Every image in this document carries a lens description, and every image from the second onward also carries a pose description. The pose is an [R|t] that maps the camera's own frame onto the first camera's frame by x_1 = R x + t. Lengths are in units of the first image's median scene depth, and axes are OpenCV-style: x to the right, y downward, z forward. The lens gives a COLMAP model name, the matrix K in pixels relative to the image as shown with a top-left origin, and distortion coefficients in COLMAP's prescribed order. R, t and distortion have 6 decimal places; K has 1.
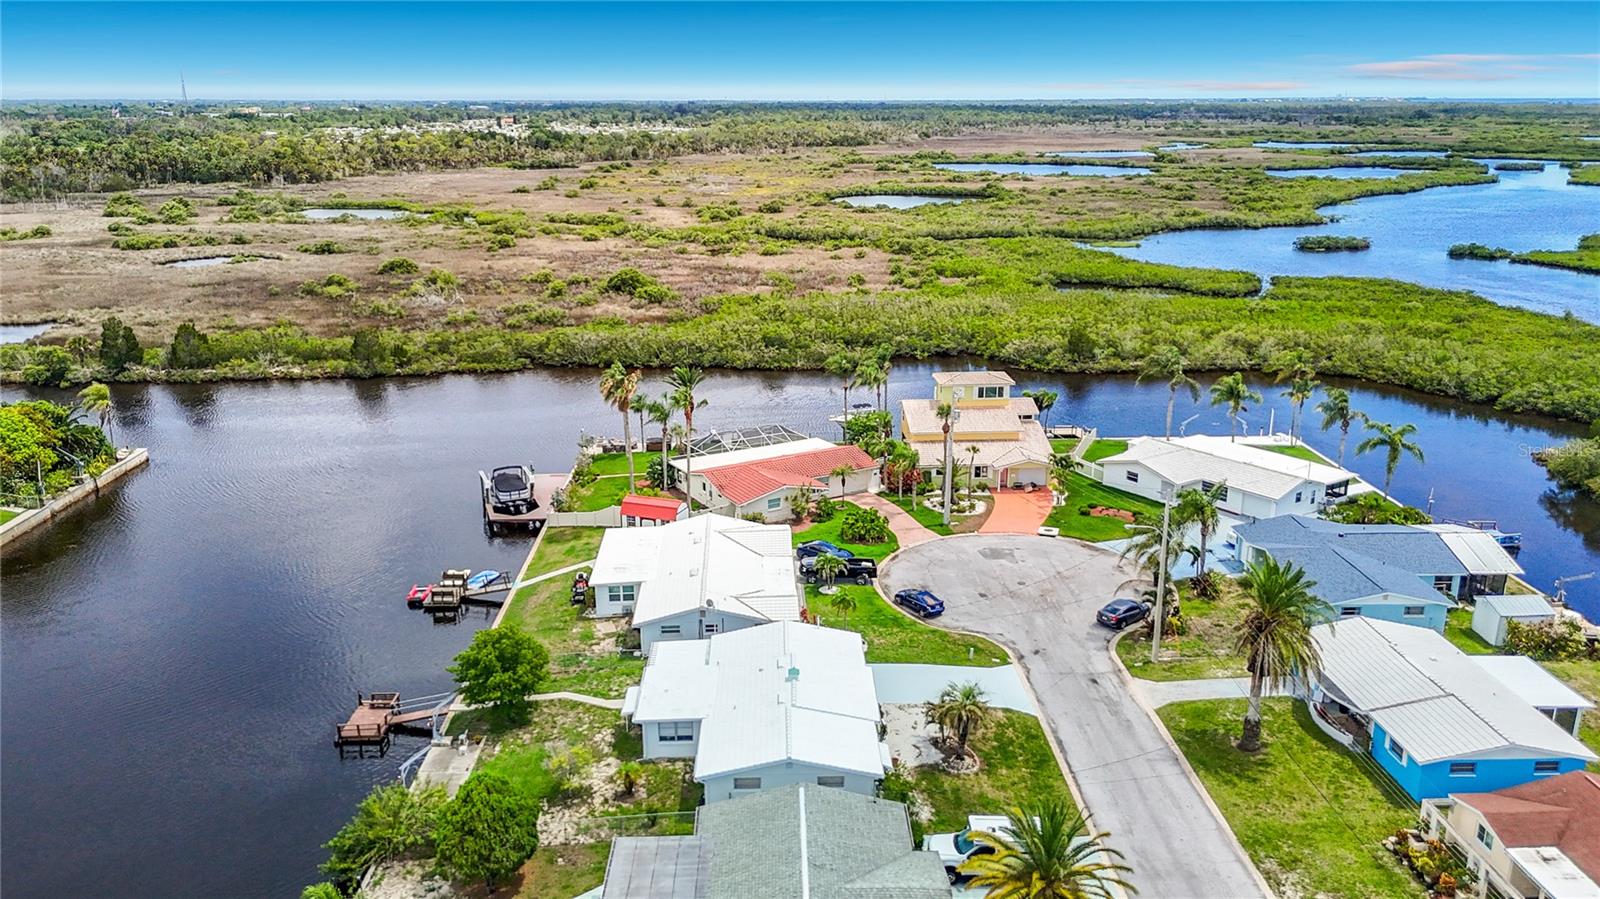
lens RADIAL K [[1197.9, 0, 803.1], [0, 1197.9, 473.9], [0, 0, 1]] dist [0.052295, -0.035379]
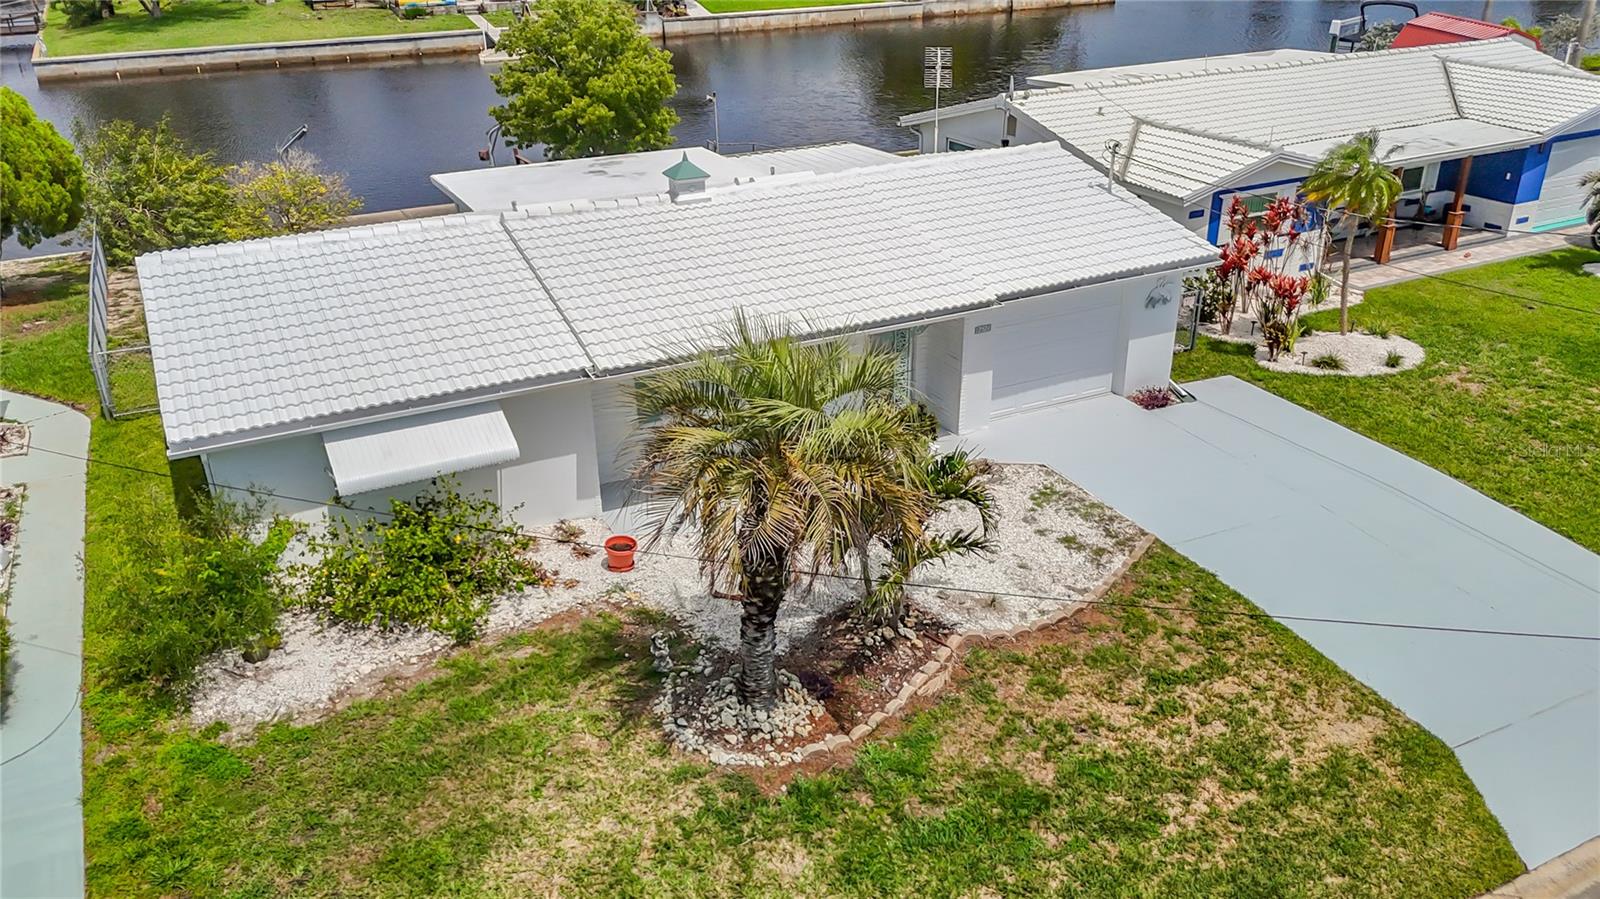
lens RADIAL K [[1245.5, 0, 803.3], [0, 1245.5, 500.3], [0, 0, 1]] dist [0.064447, -0.096898]
pose [[0.427727, 0.406453, -0.807369, 0.189095], [-0.256103, 0.911091, 0.322992, 0.086763], [0.866868, 0.068617, 0.493792, 0.576833]]
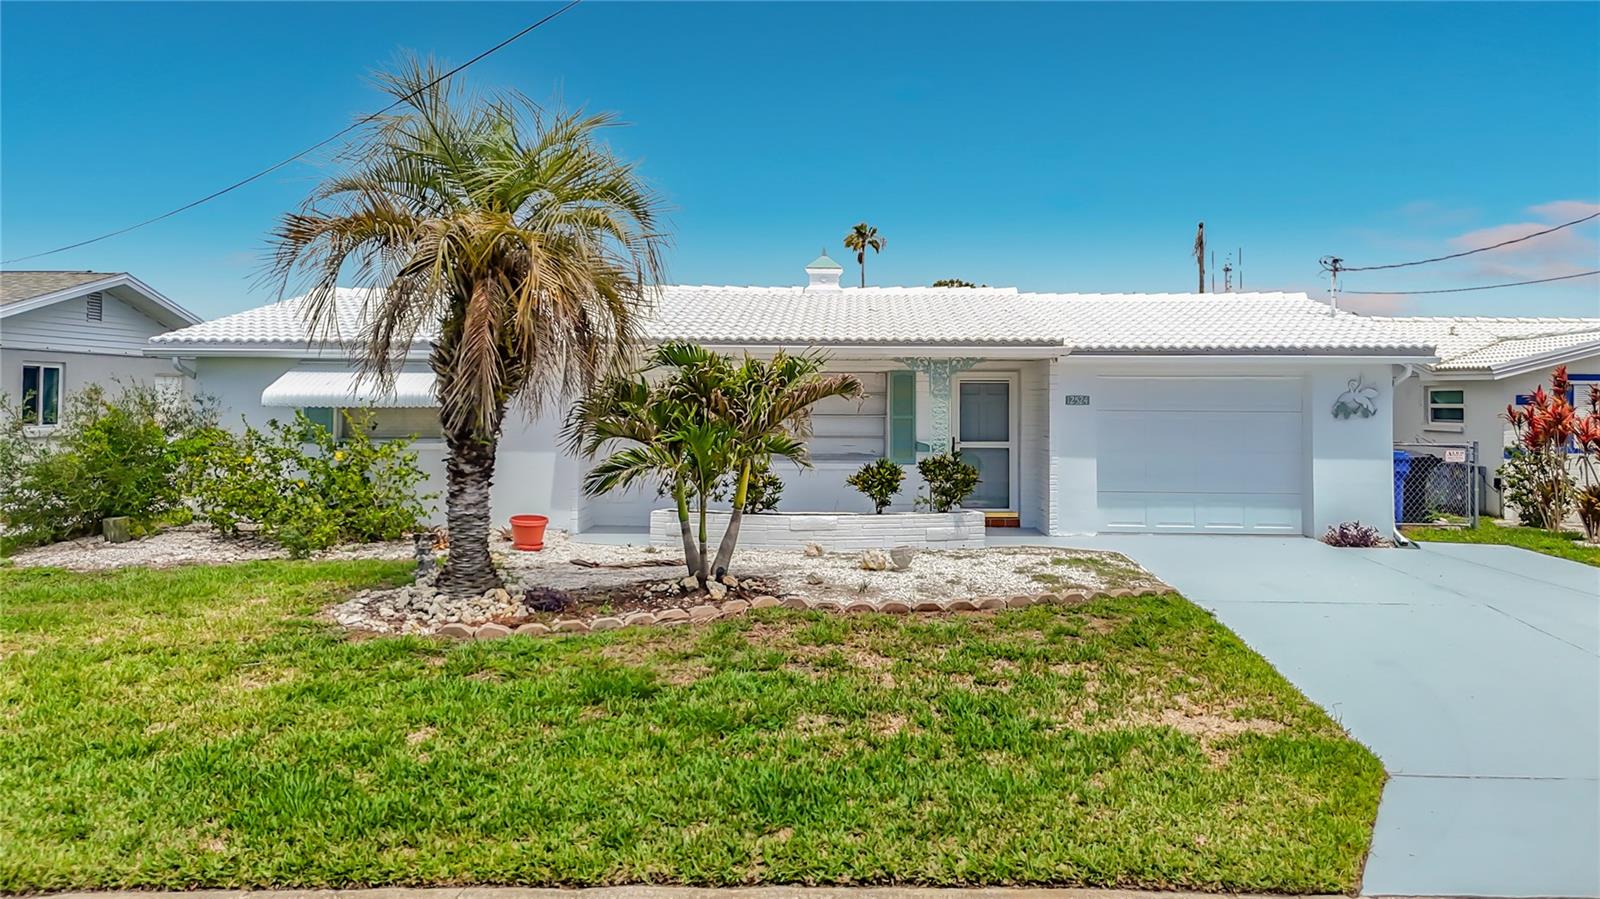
lens RADIAL K [[1246.9, 0, 858.4], [0, 1246.9, 388.9], [0, 0, 1]] dist [0.091463, -0.001236]
pose [[-0.017910, -0.001704, -0.999838, 0.193733], [-0.302884, 0.953020, 0.003801, 0.124840], [0.952859, 0.302903, -0.017584, 0.671614]]
